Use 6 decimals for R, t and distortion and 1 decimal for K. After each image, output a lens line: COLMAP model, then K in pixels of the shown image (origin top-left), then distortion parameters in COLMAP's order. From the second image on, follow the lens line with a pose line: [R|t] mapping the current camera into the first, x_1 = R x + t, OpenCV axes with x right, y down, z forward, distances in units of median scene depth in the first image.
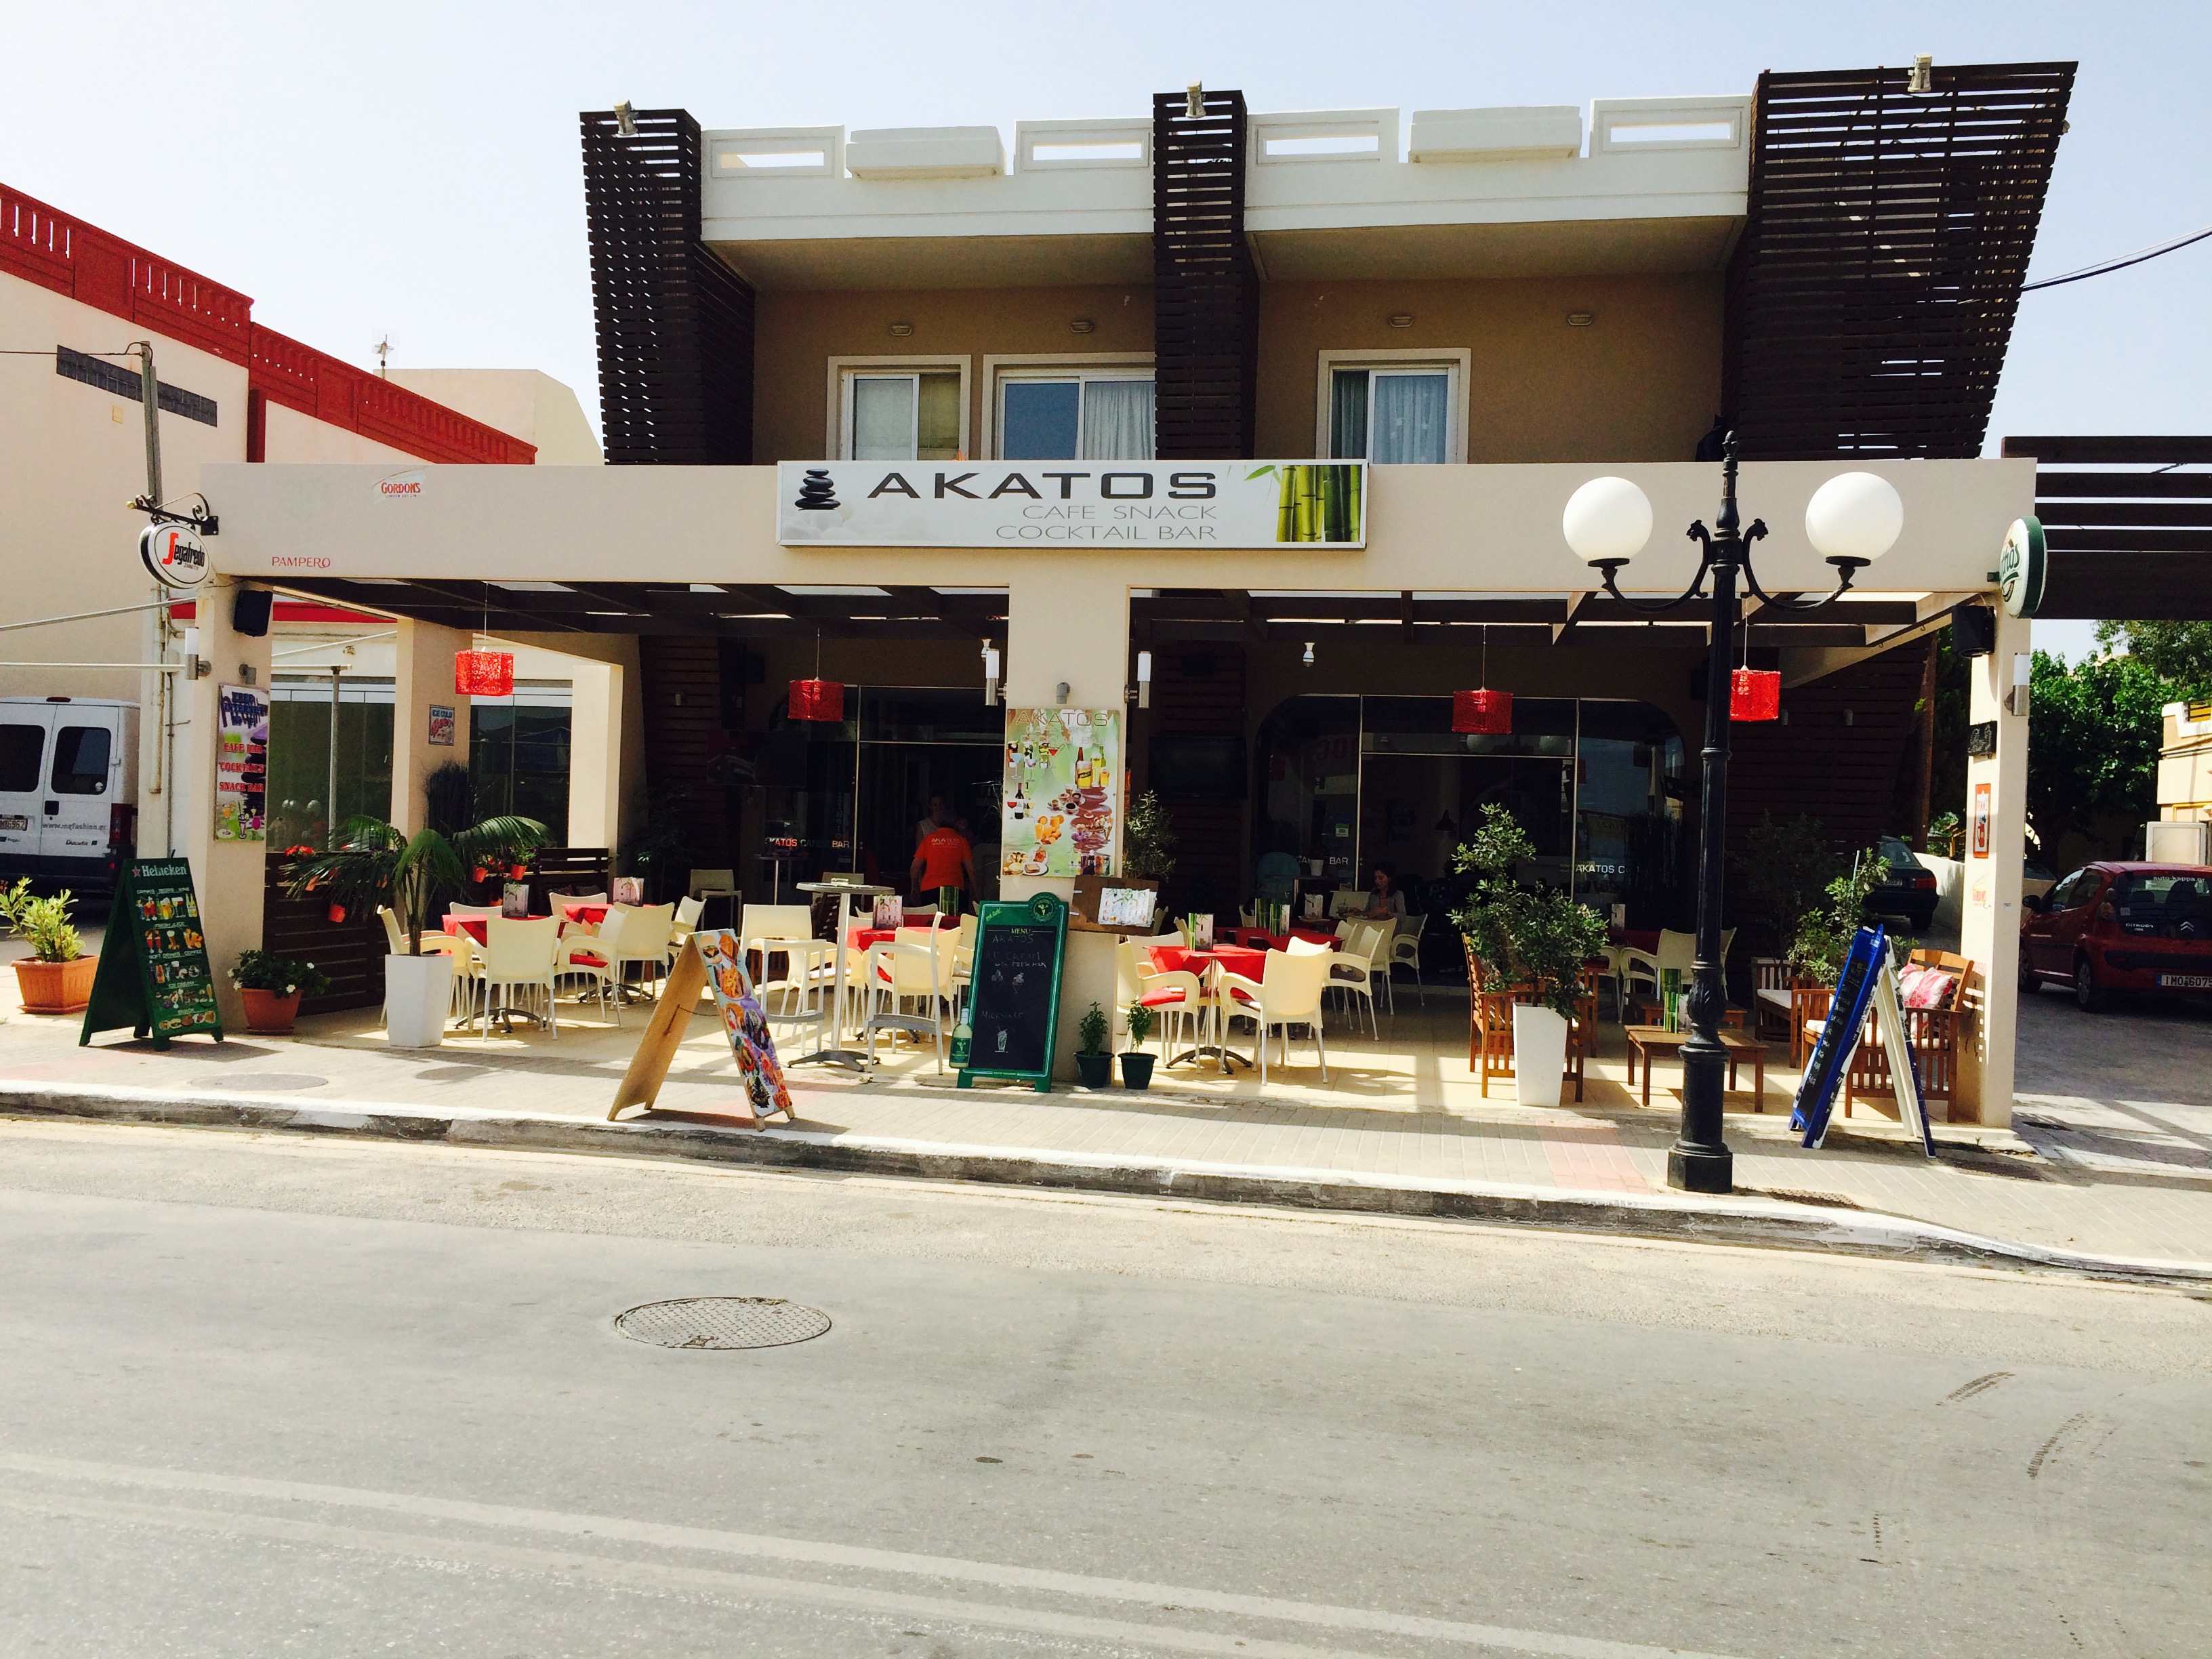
lens RADIAL K [[1834.5, 0, 1099.9], [0, 1834.5, 826.1], [0, 0, 1]] dist [-0.012186, -0.003928]
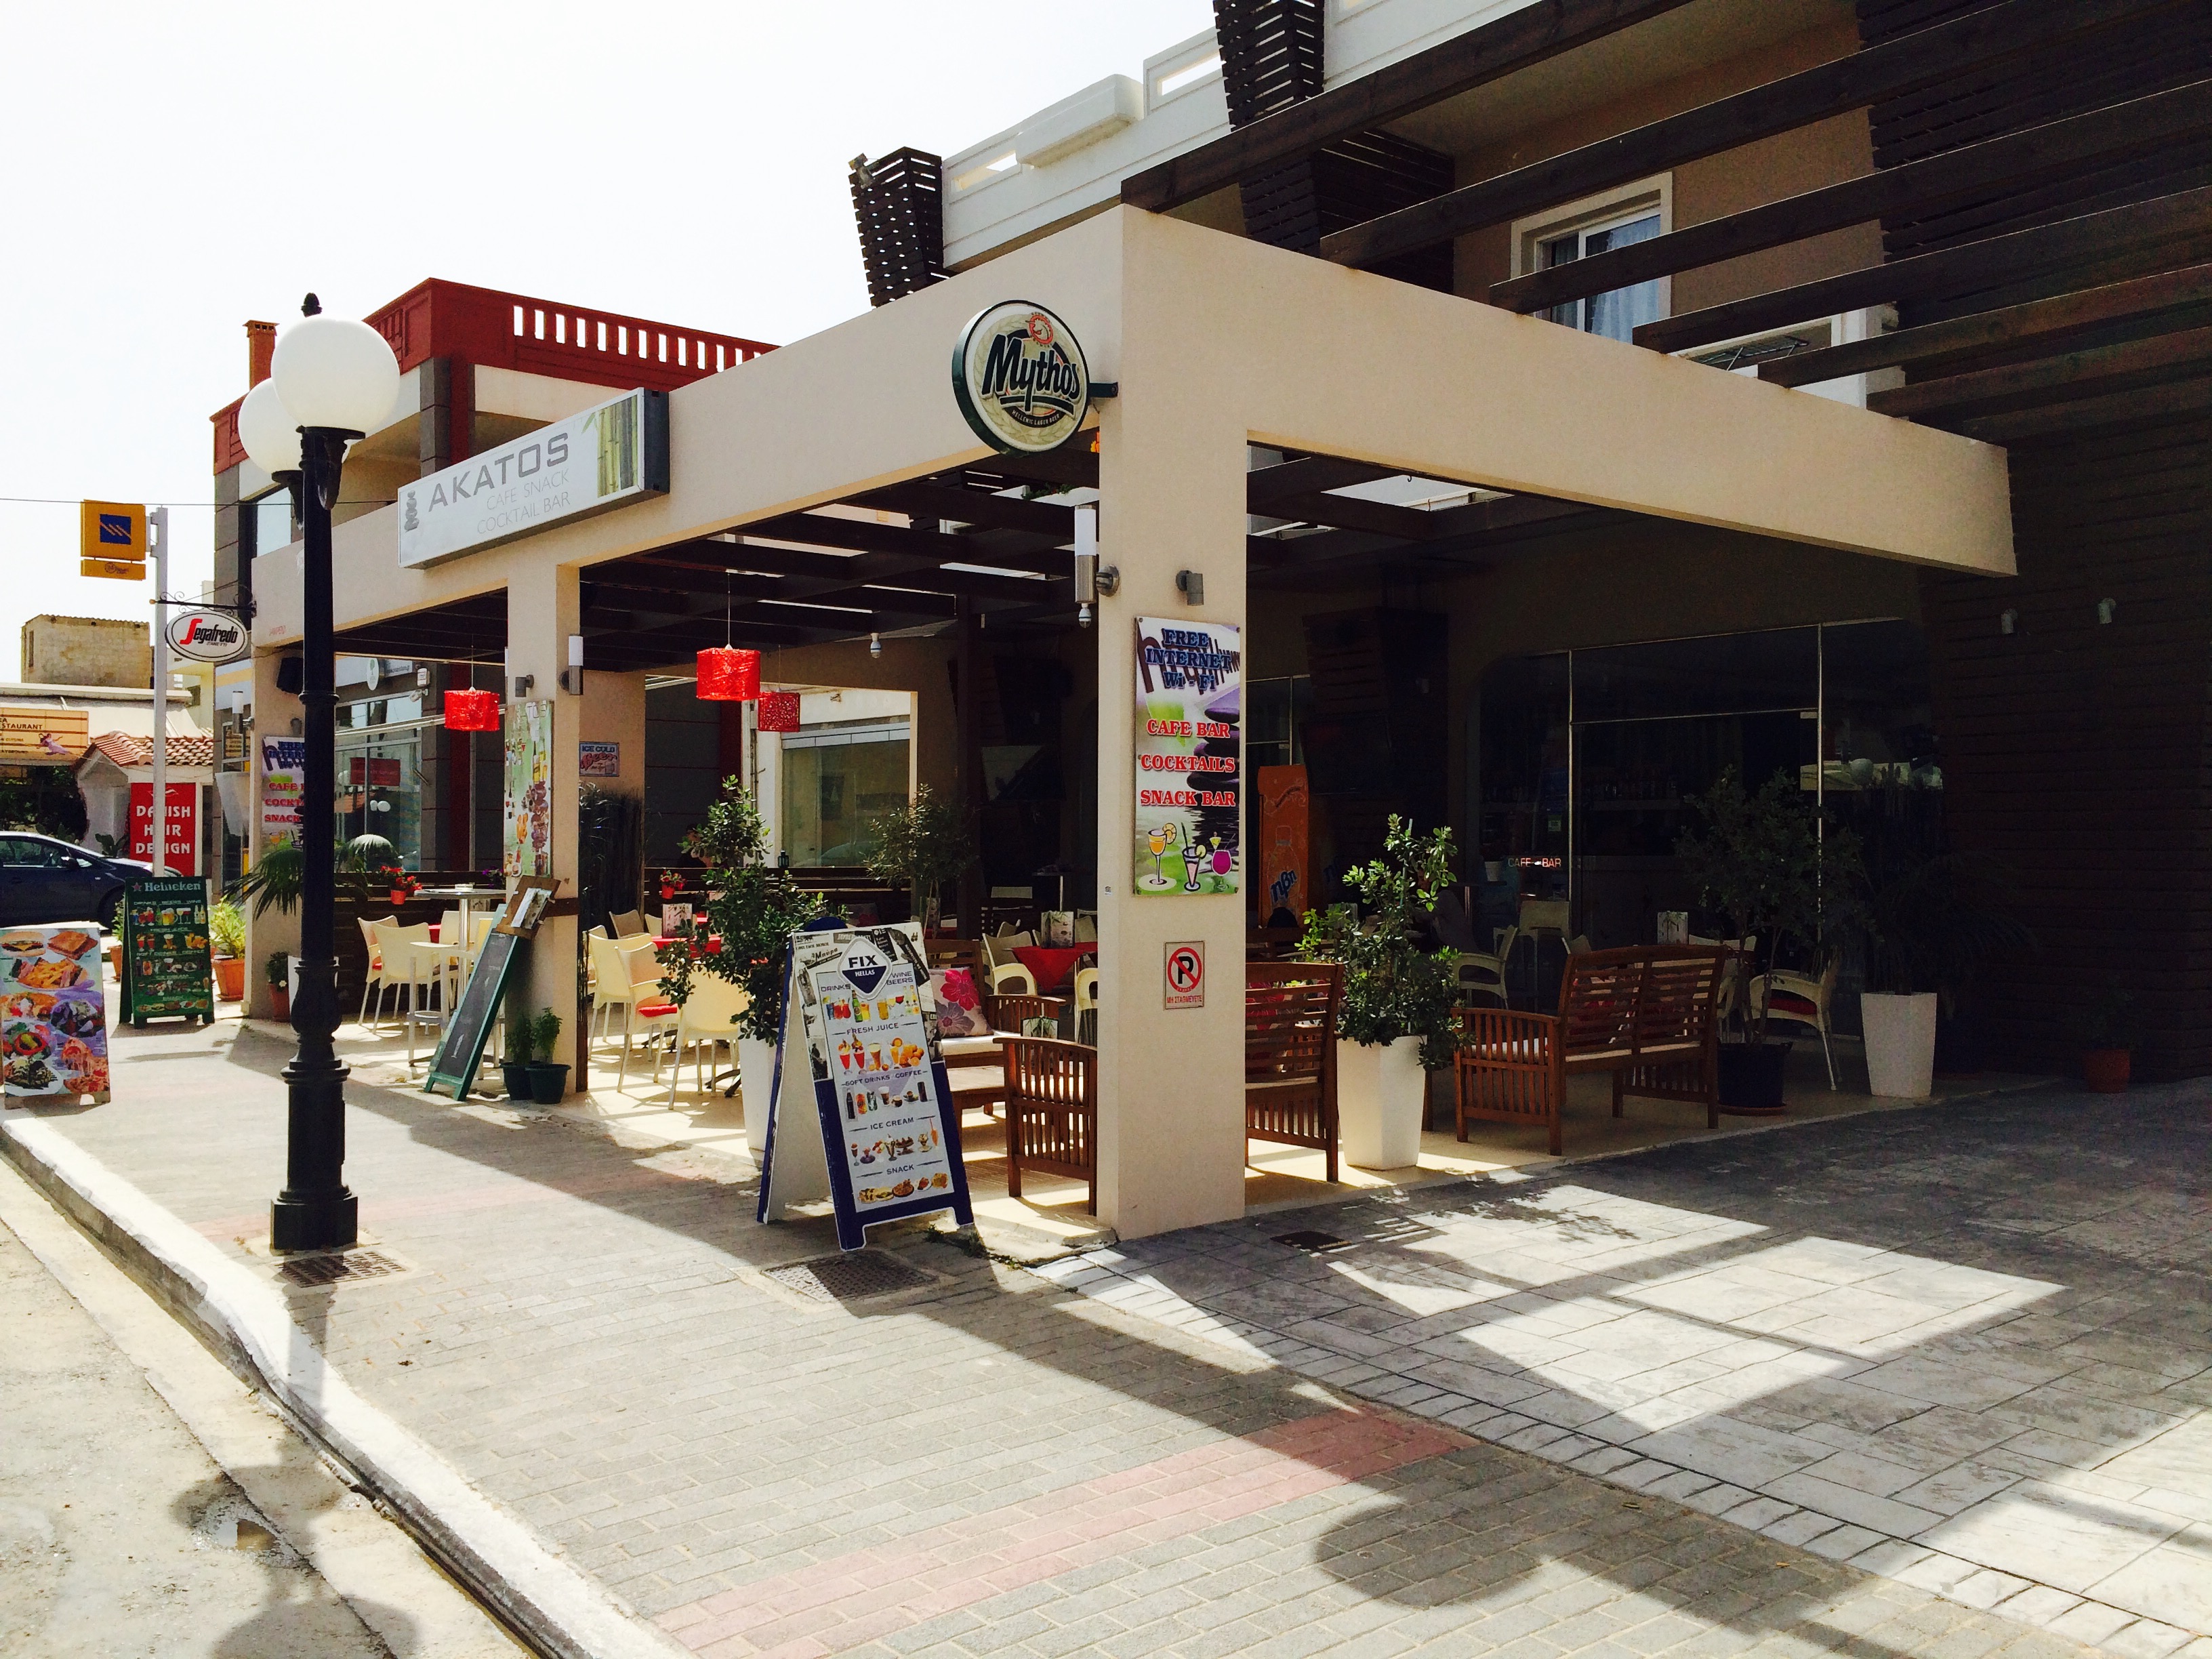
lens RADIAL K [[1834.5, 0, 1105.4], [0, 1834.5, 834.0], [0, 0, 1]] dist [-0.012186, -0.003928]
pose [[0.760945, -0.034587, -0.647893, 0.782501], [0.024376, 0.999397, -0.024722, 0.034273], [0.648358, 0.003019, 0.761330, 0.448281]]
